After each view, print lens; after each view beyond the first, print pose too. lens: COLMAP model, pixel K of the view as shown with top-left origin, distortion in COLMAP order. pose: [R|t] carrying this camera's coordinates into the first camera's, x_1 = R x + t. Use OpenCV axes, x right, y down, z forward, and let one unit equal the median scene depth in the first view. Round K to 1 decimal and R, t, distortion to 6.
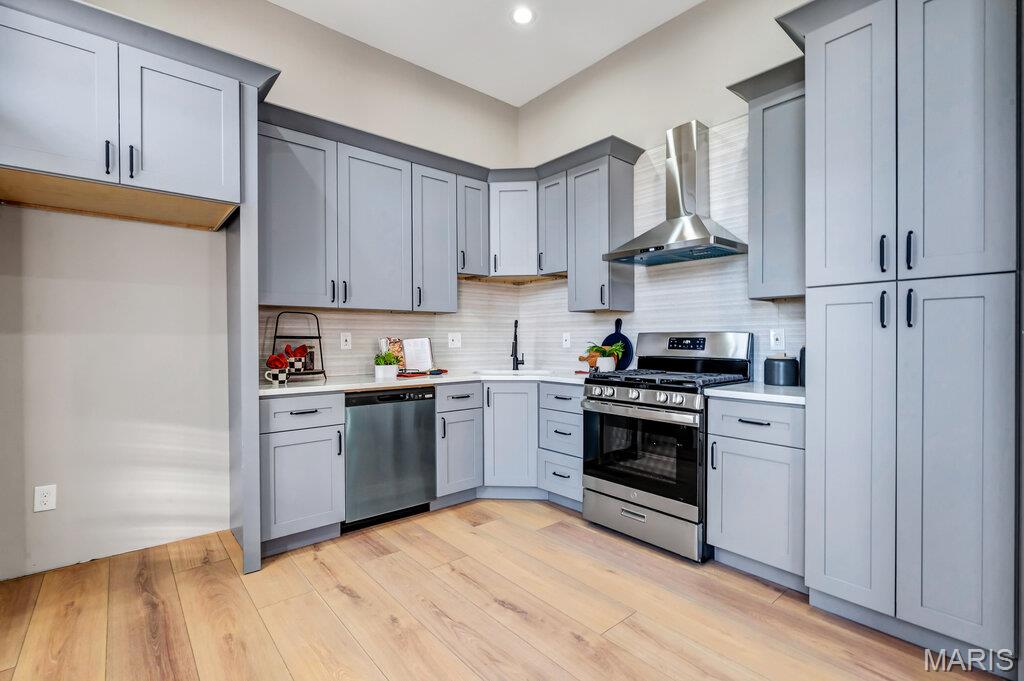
lens RADIAL K [[463.4, 0, 510.5], [0, 463.4, 342.0], [0, 0, 1]] dist [-0.001731, -0.000124]
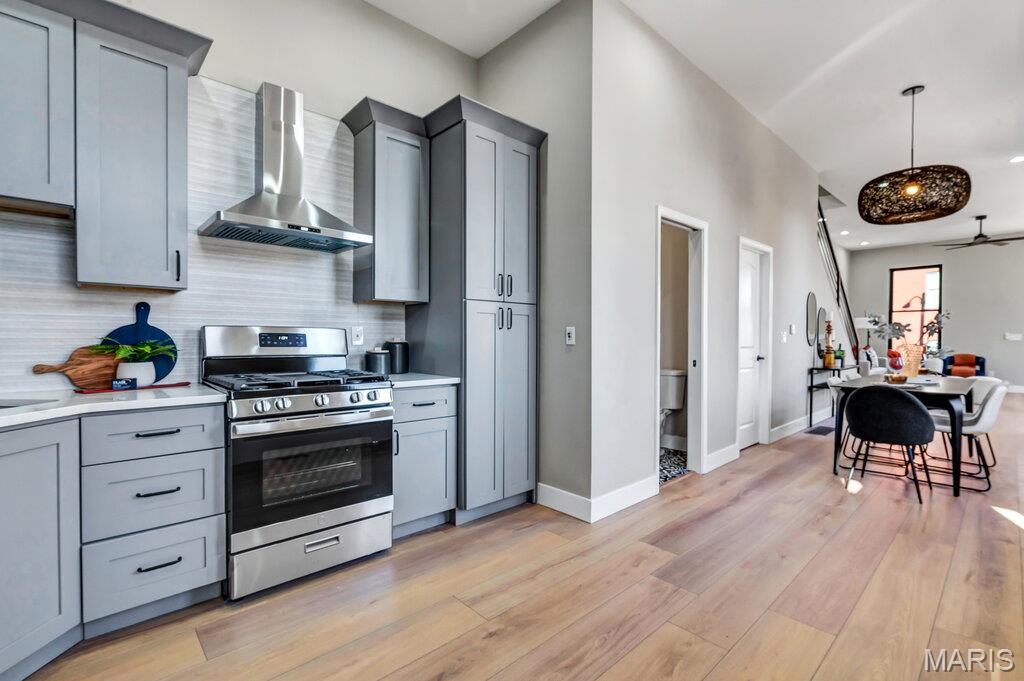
lens RADIAL K [[463.4, 0, 510.4], [0, 463.4, 341.2], [0, 0, 1]] dist [-0.001731, -0.000124]
pose [[-0.041355, -0.003511, 0.999138, -0.529441], [0.002663, 0.999990, 0.003624, 0.003882], [-0.999141, 0.002811, -0.041345, 0.626331]]
